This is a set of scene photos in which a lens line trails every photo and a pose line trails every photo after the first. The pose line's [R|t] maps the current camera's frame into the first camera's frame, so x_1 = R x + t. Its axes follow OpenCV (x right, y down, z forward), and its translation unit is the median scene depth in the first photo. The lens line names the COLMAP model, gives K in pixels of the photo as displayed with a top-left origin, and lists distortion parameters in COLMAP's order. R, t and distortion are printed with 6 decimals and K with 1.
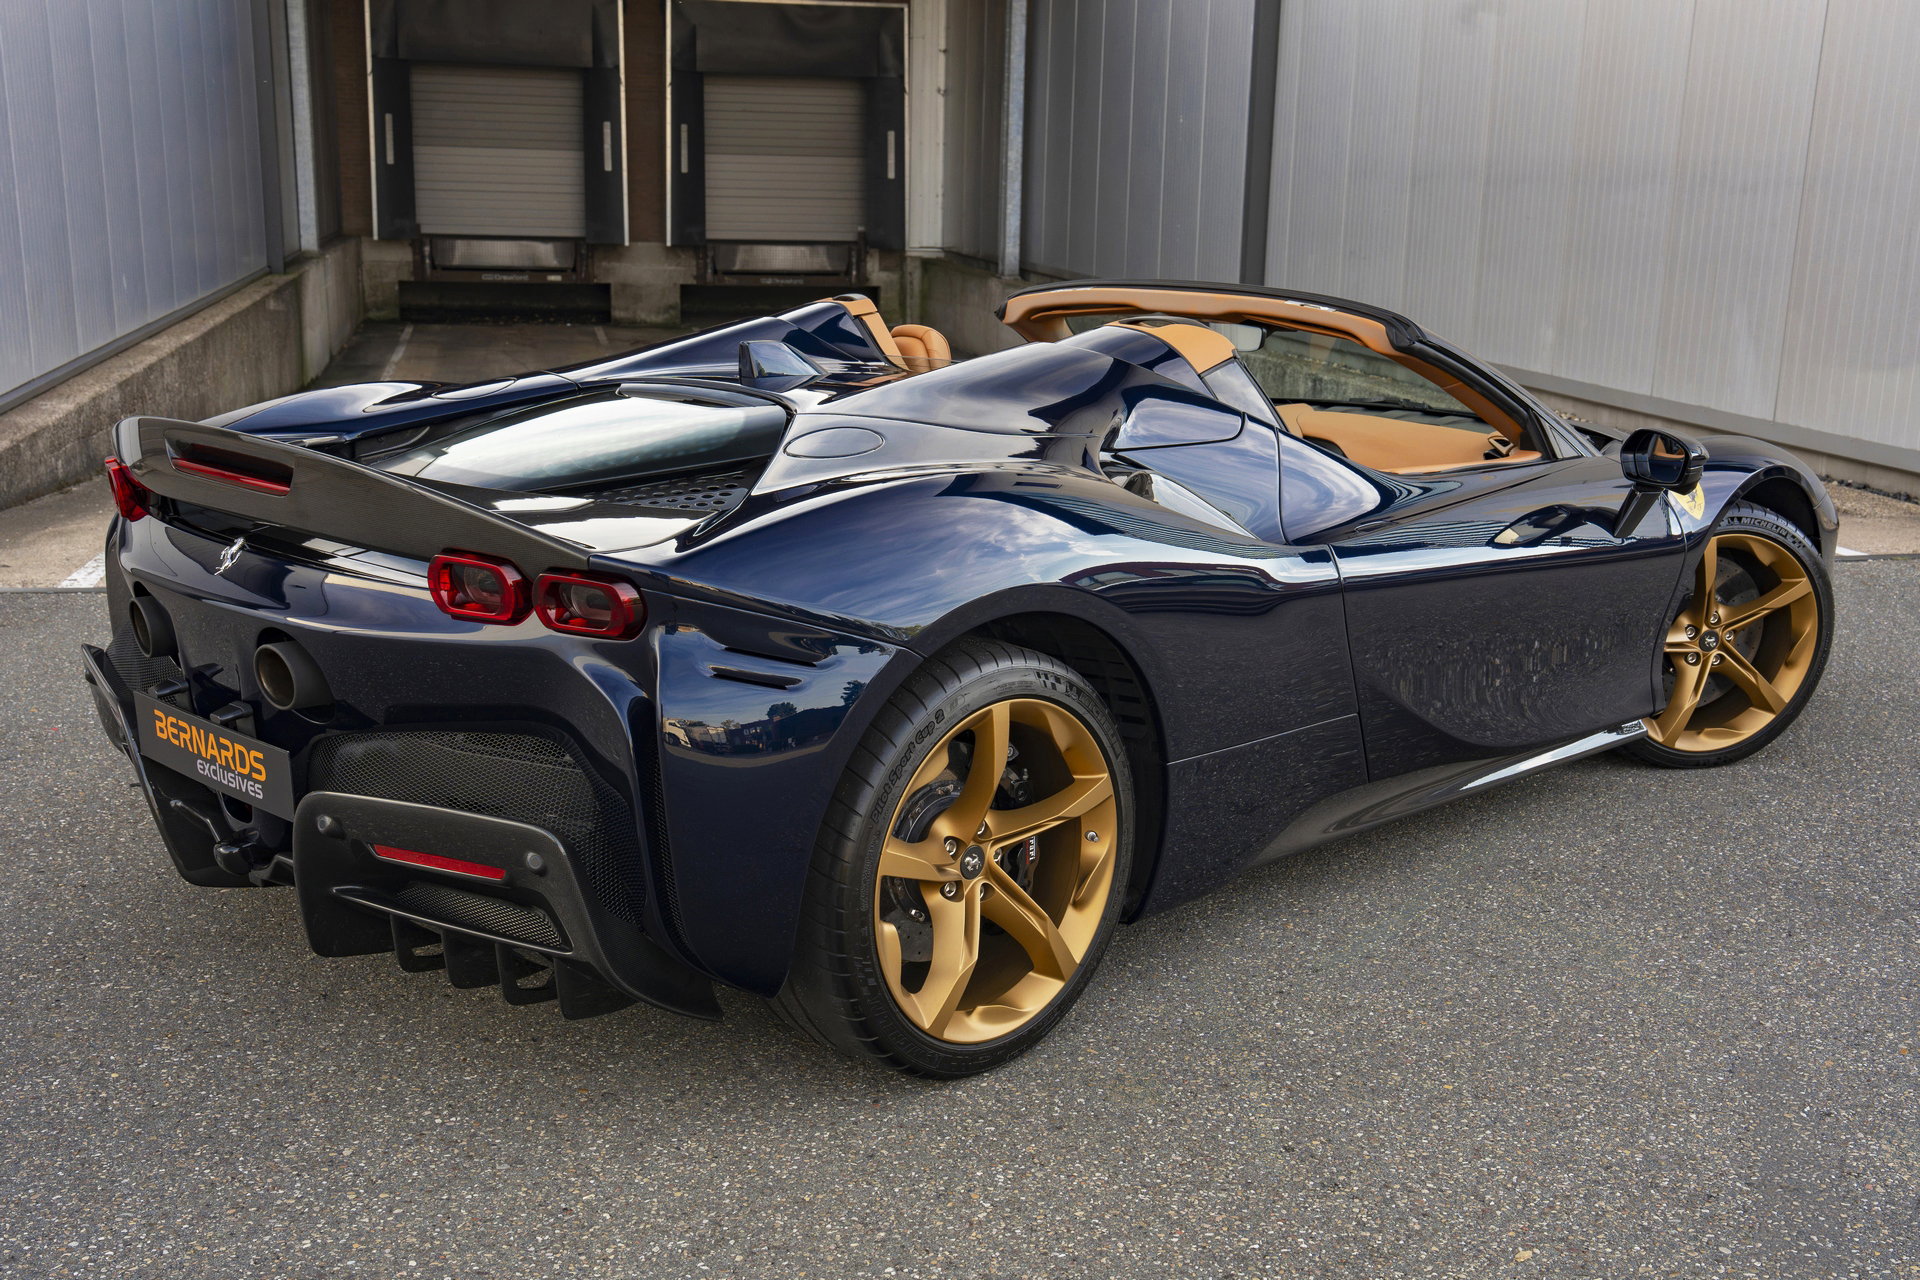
lens RADIAL K [[2074.4, 0, 960.0], [0, 2074.4, 640.0], [0, 0, 1]] dist [0.038025, 0.047724]
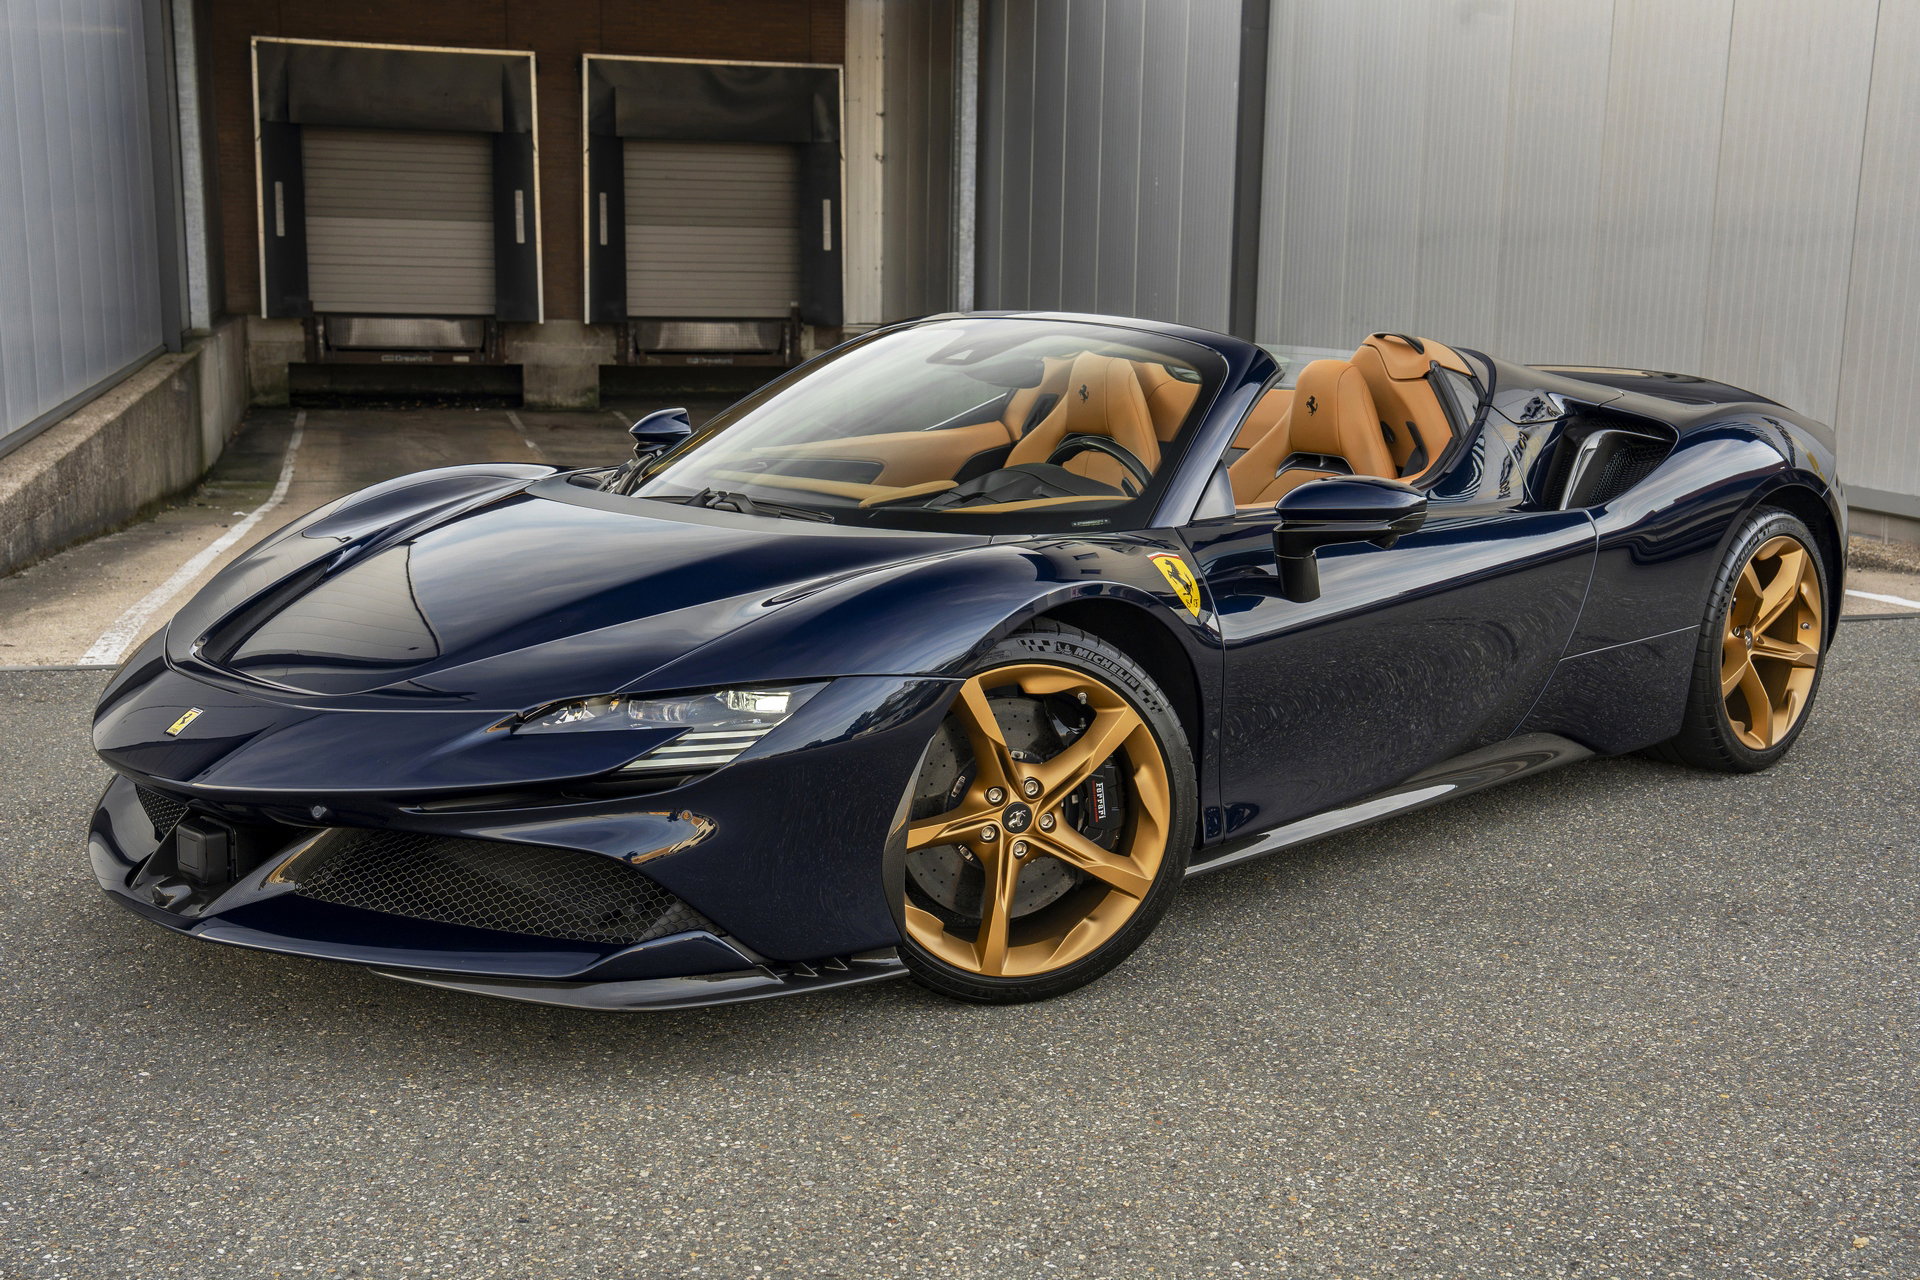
lens RADIAL K [[2276.0, 0, 967.6], [0, 2276.0, 640.6], [0, 0, 1]] dist [0.079331, 0.069880]
pose [[0.998685, -0.014717, 0.049111, -0.044862], [0.017276, 0.998492, -0.052105, 0.012672], [-0.048270, 0.052885, 0.997433, -0.021904]]
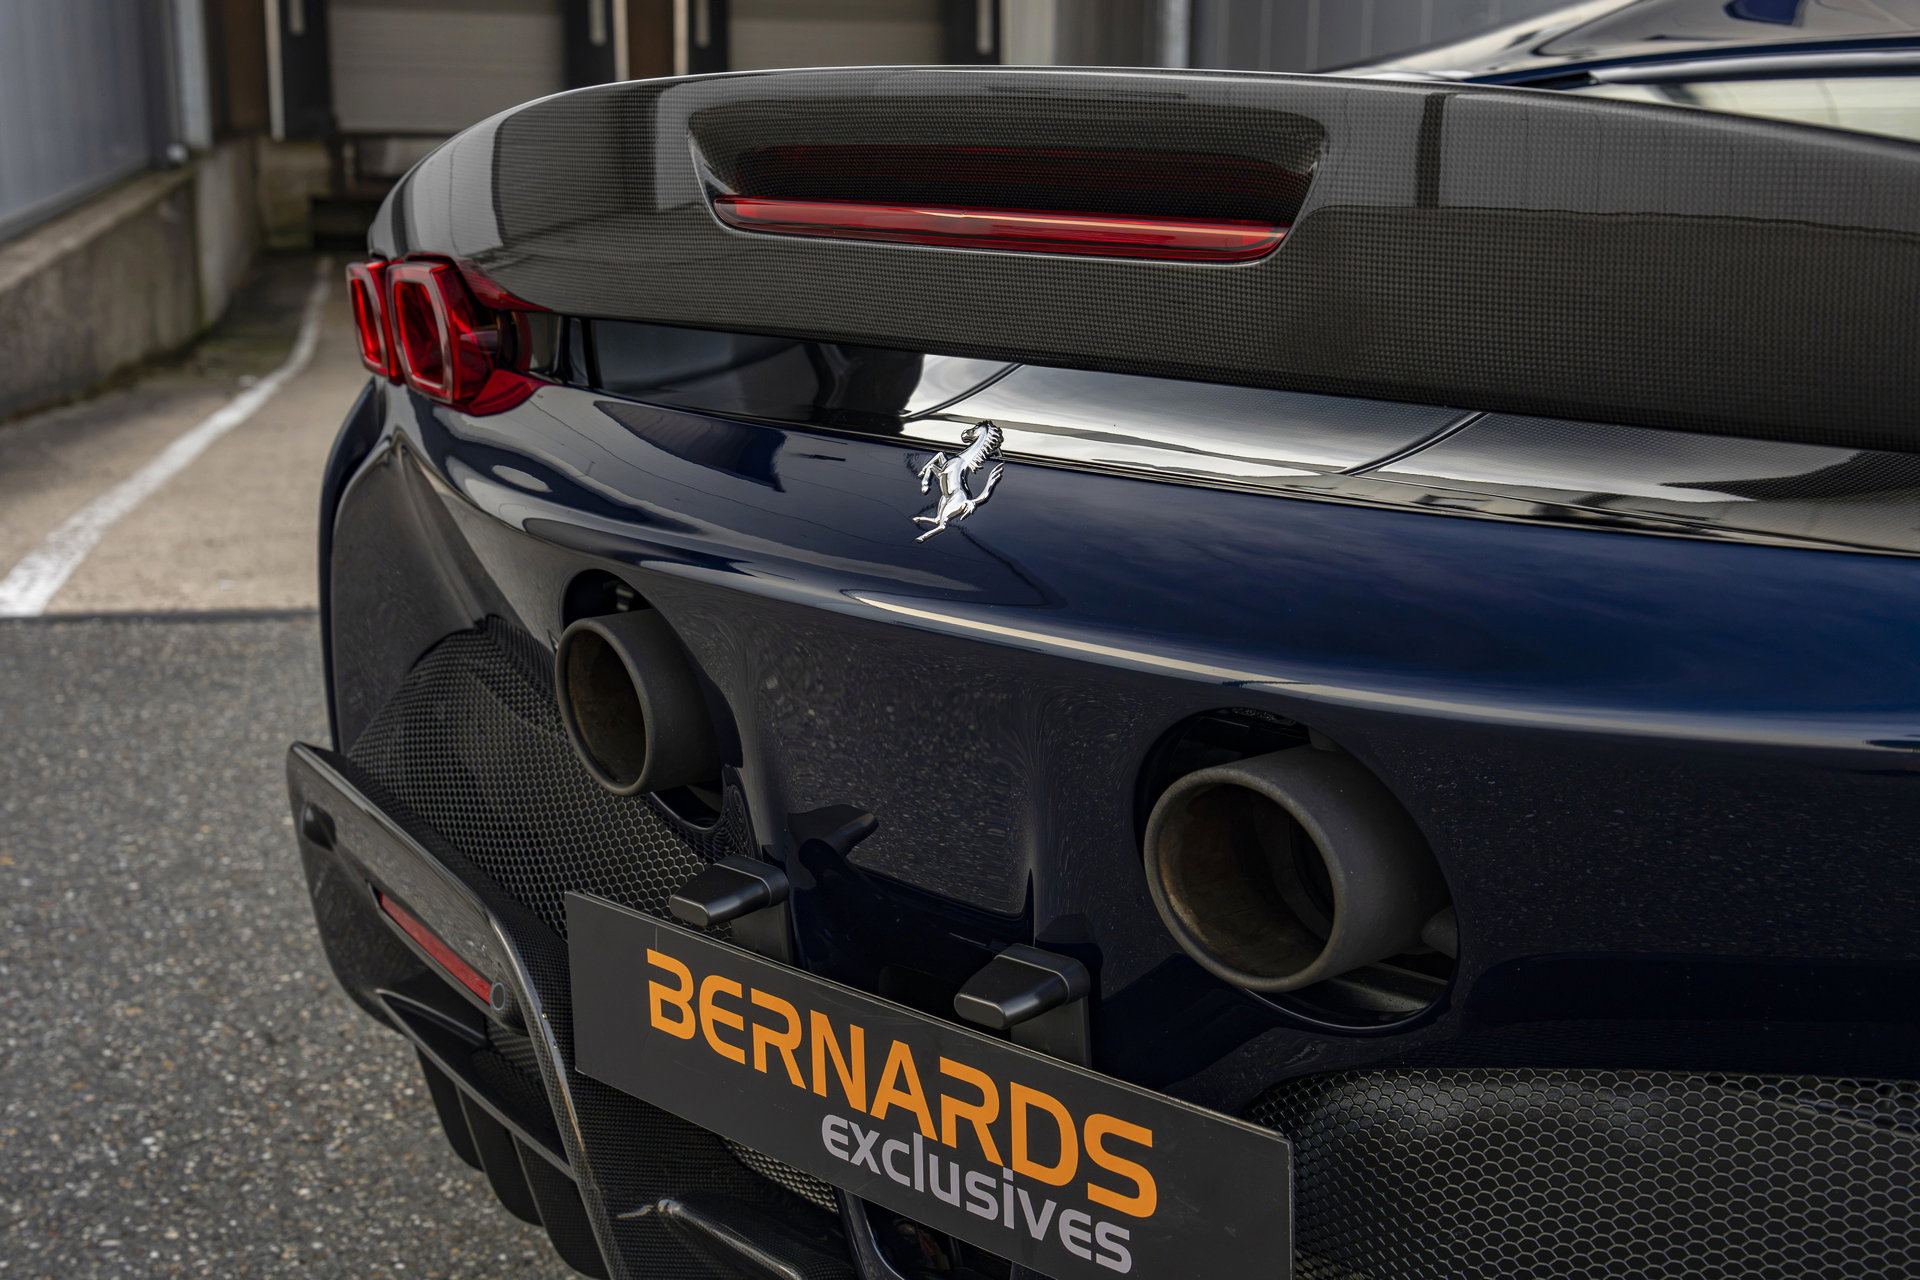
lens RADIAL K [[2638.4, 0, 957.6], [0, 2638.4, 642.4], [0, 0, 1]] dist [0.003756, 0.571245]
pose [[0.999967, -0.007989, 0.001660, -0.088981], [0.008013, 0.999854, -0.015106, -0.002507], [-0.001540, 0.015119, 0.999885, 0.151766]]
